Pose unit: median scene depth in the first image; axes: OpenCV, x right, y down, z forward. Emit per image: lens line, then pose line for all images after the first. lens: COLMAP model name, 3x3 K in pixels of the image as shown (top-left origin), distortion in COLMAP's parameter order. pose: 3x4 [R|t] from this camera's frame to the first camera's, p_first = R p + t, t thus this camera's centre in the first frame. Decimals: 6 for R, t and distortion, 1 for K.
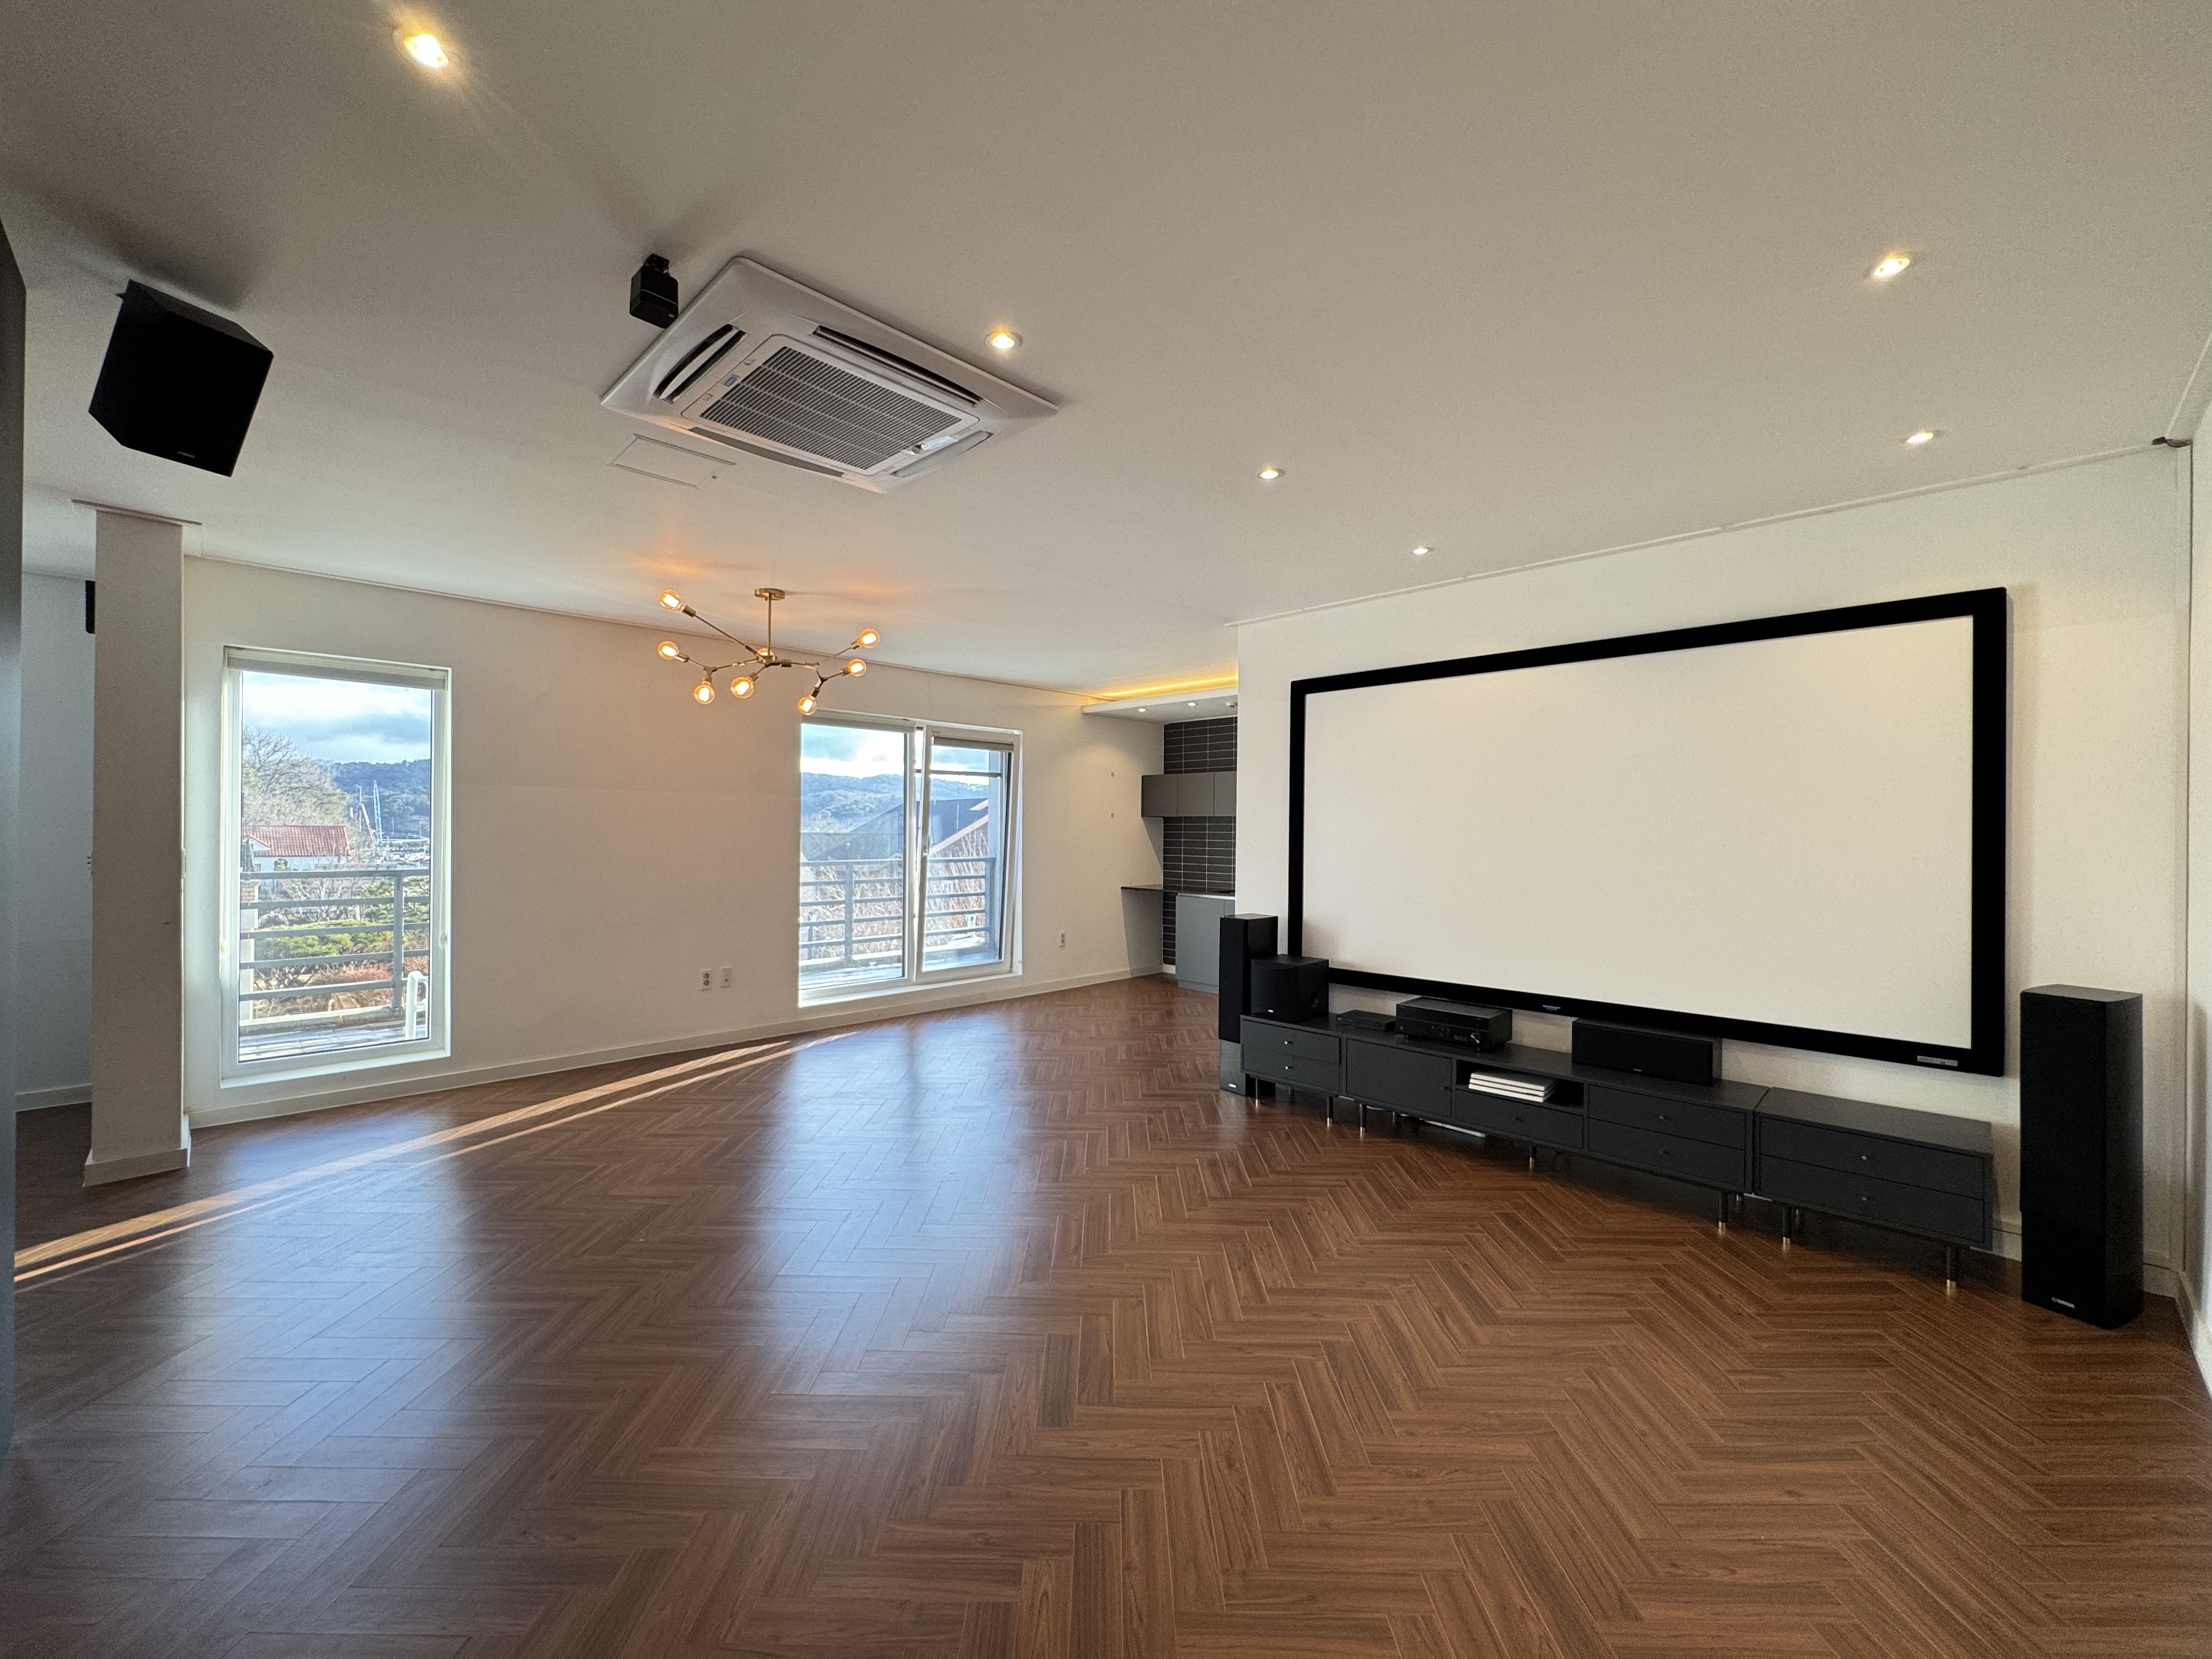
lens RADIAL K [[881.2, 0, 1100.7], [0, 881.2, 832.1], [0, 0, 1]] dist [0.000281, -0.000113]
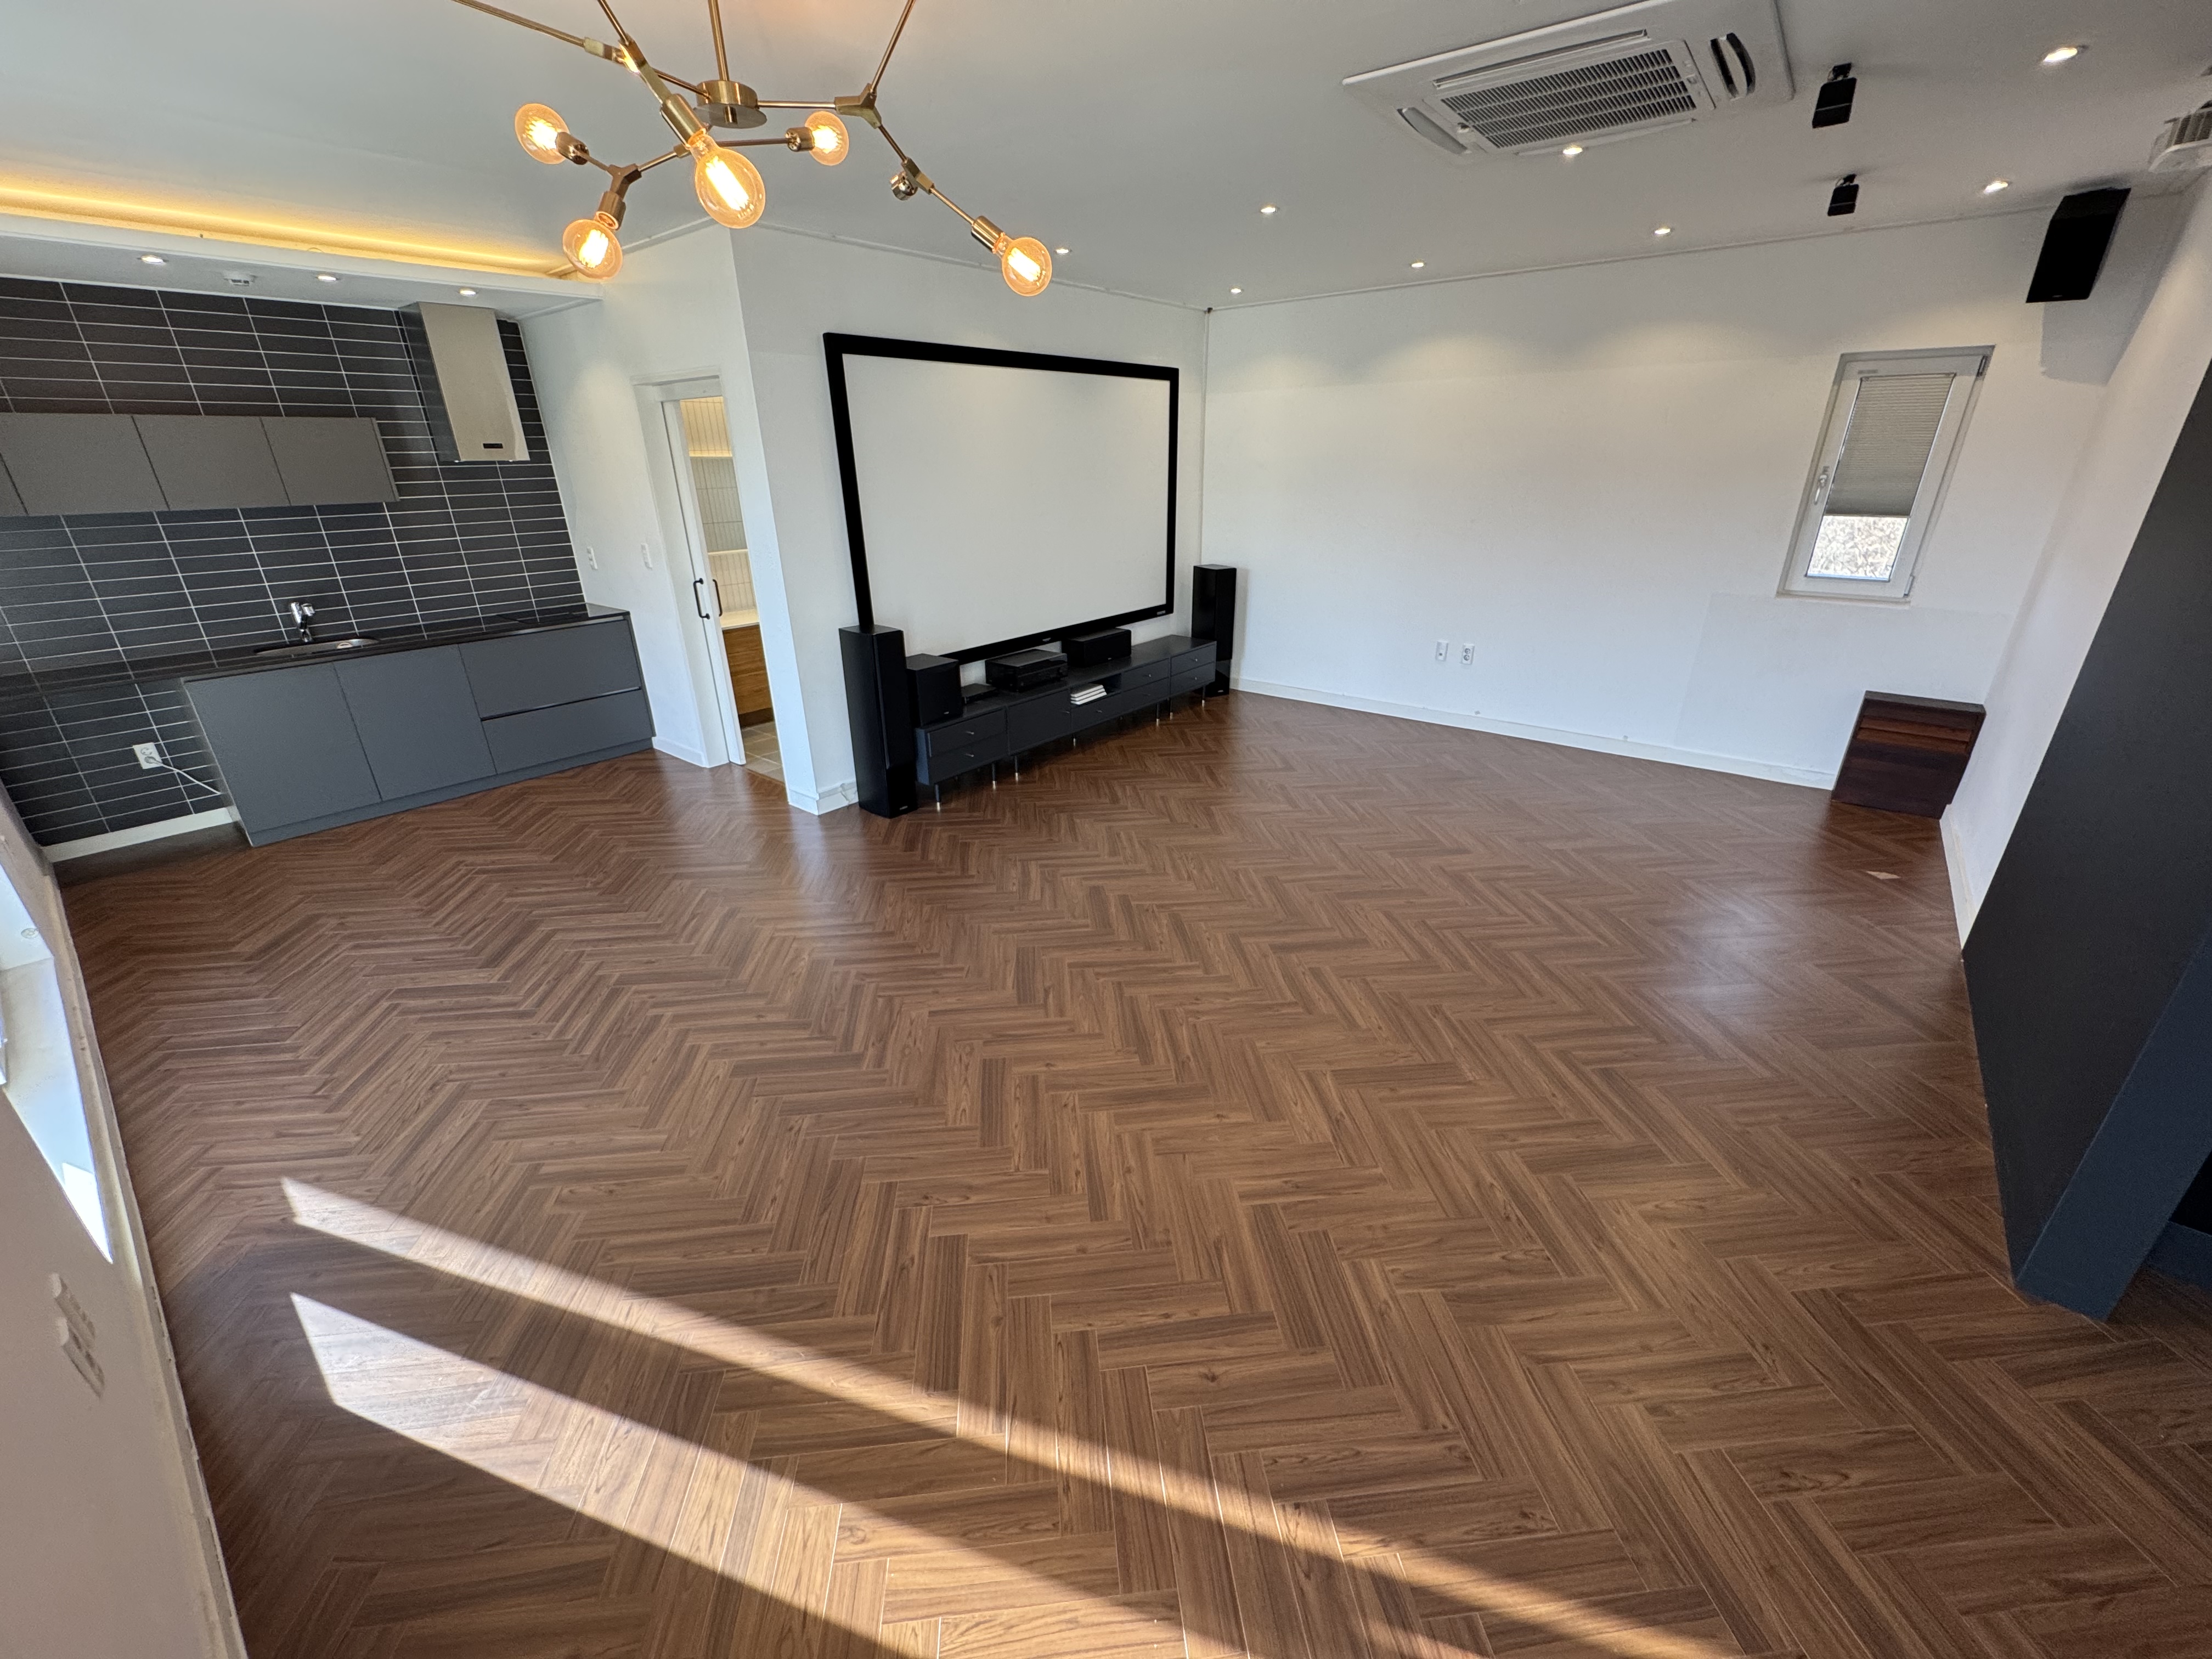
lens RADIAL K [[881.2, 0, 1100.7], [0, 881.2, 832.1], [0, 0, 1]] dist [0.000281, -0.000113]
pose [[-0.102324, -0.402796, 0.909552, -1.037090], [0.012696, 0.913748, 0.406083, -0.106517], [-0.994670, 0.053100, -0.088384, 1.179460]]
